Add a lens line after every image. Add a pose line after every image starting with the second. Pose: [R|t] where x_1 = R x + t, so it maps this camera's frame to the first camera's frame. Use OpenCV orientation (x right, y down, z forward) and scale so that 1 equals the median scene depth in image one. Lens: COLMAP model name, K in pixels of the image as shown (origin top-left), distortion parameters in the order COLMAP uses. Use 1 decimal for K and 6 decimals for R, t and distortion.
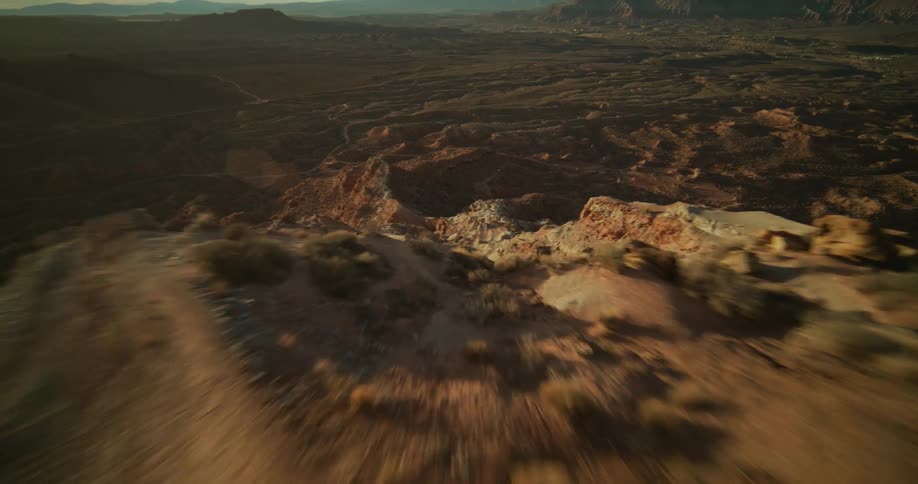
lens RADIAL K [[410.5, 0, 459.0], [0, 410.5, 242.0], [0, 0, 1]] dist [-0.012233, 0.000089]
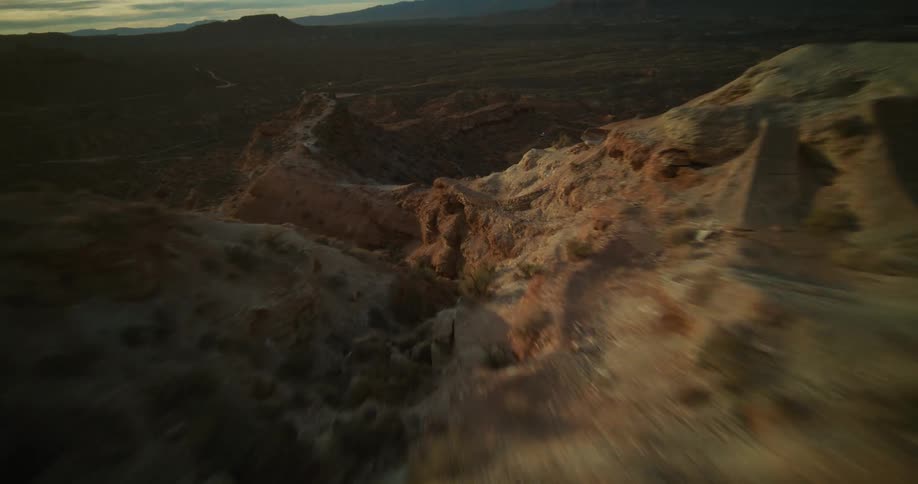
lens RADIAL K [[360.3, 0, 459.0], [0, 360.3, 242.0], [0, 0, 1]] dist [-0.009736, -0.000223]
pose [[0.999094, -0.028666, -0.031449, -0.013190], [0.028499, 0.999577, -0.005753, -0.012437], [0.031601, 0.004852, 0.999489, 0.382630]]
